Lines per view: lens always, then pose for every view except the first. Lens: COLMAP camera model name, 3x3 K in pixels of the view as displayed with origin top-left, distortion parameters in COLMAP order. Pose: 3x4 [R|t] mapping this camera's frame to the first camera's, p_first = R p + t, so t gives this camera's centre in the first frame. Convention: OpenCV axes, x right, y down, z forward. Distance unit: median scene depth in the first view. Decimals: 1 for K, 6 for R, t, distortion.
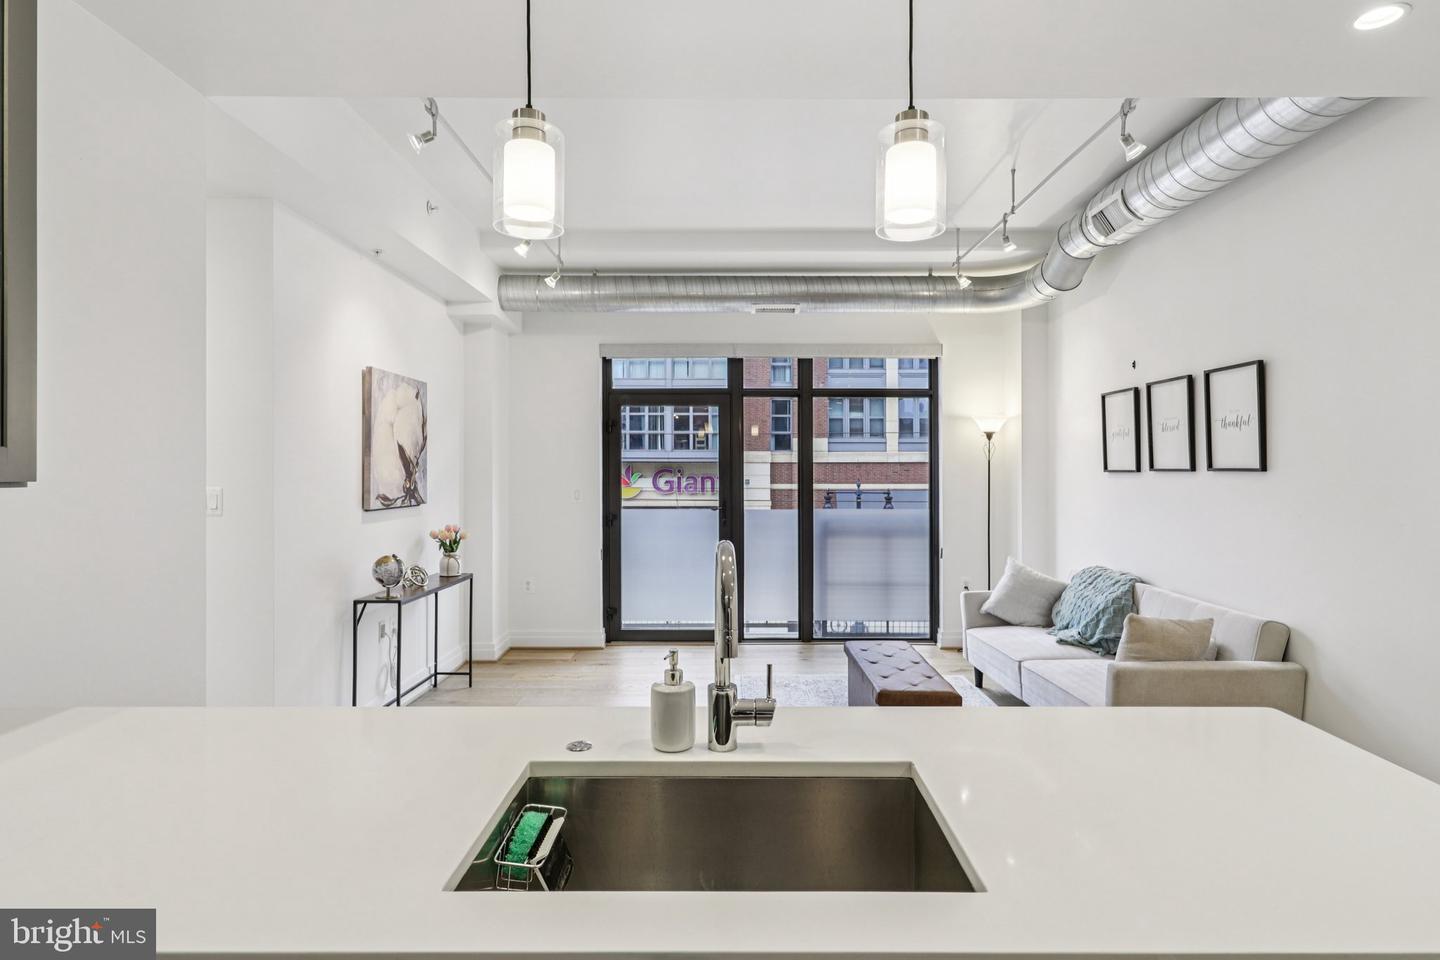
lens RADIAL K [[760.3, 0, 717.4], [0, 760.3, 466.7], [0, 0, 1]] dist [0.018849, 0.003947]
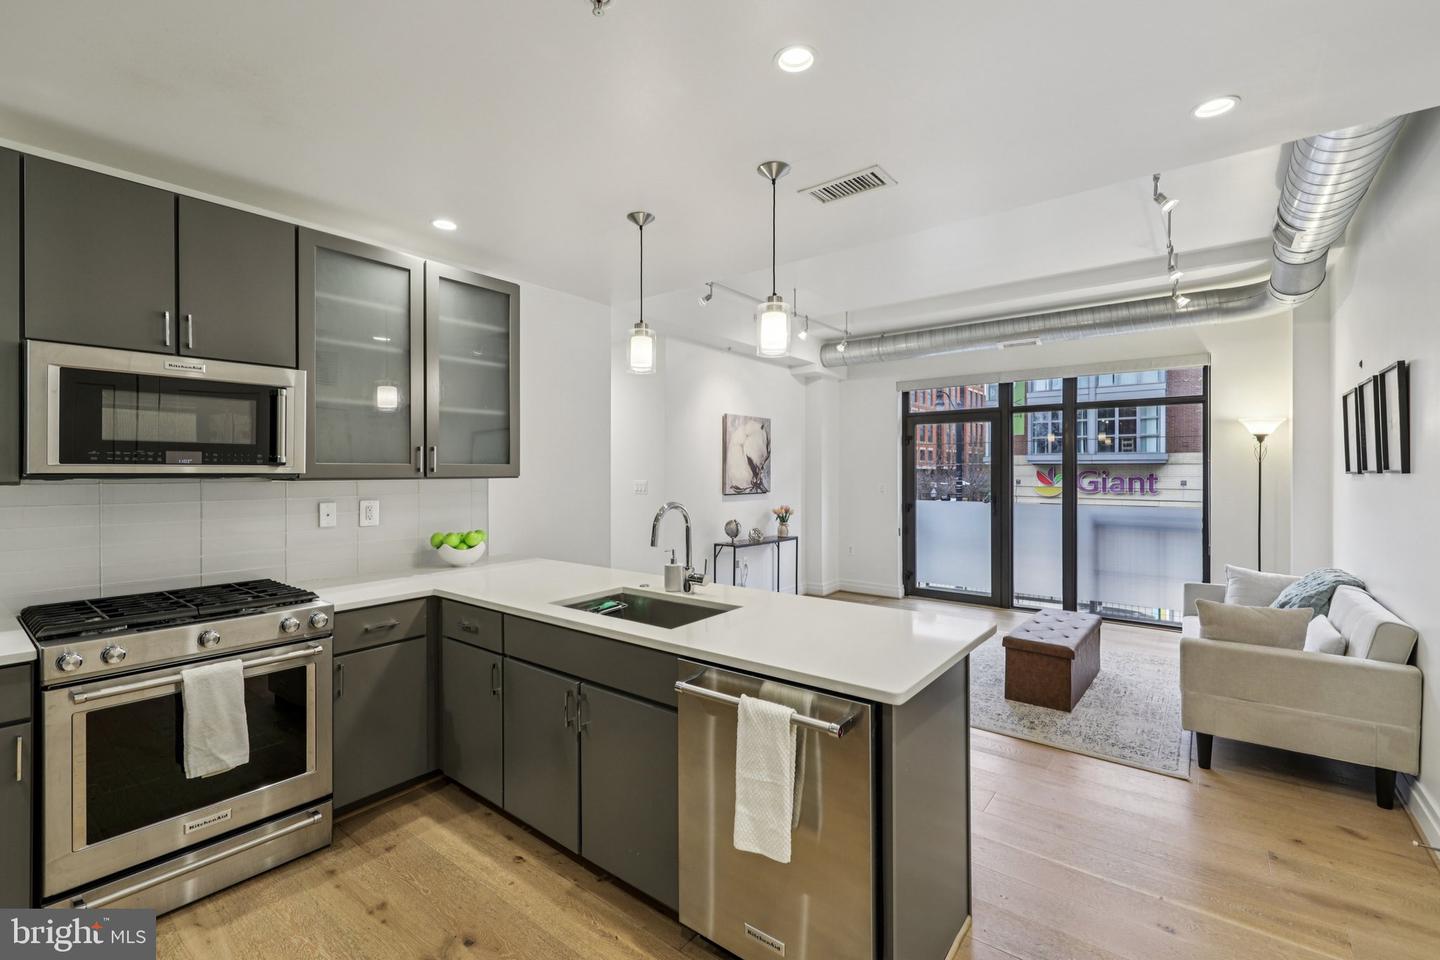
lens RADIAL K [[603.0, 0, 715.5], [0, 603.0, 474.1], [0, 0, 1]] dist [0.000353, -0.000112]
pose [[0.789024, 0.002627, -0.614357, 0.301143], [0.002896, 0.999964, 0.007995, -0.001253], [0.614355, -0.008088, 0.788988, -0.096609]]
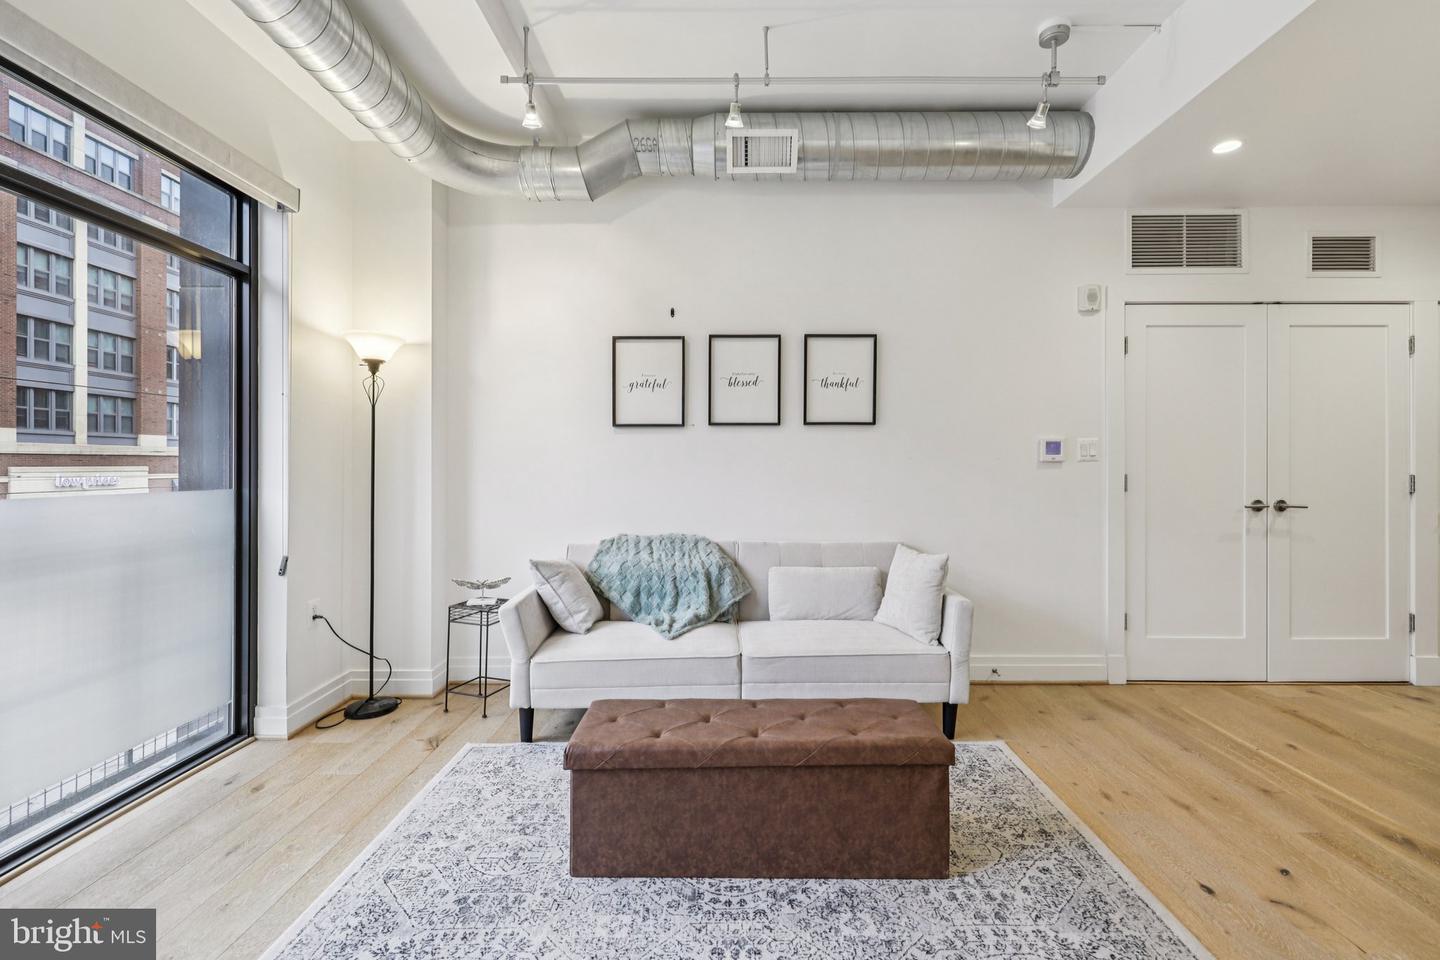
lens RADIAL K [[648.3, 0, 716.9], [0, 648.3, 462.6], [0, 0, 1]] dist [0.011722, -0.005502]
pose [[-0.012275, 0.005095, 0.999912, -0.205461], [-0.001998, 0.999985, -0.005120, 0.045357], [-0.999923, -0.002061, -0.012265, 0.779788]]
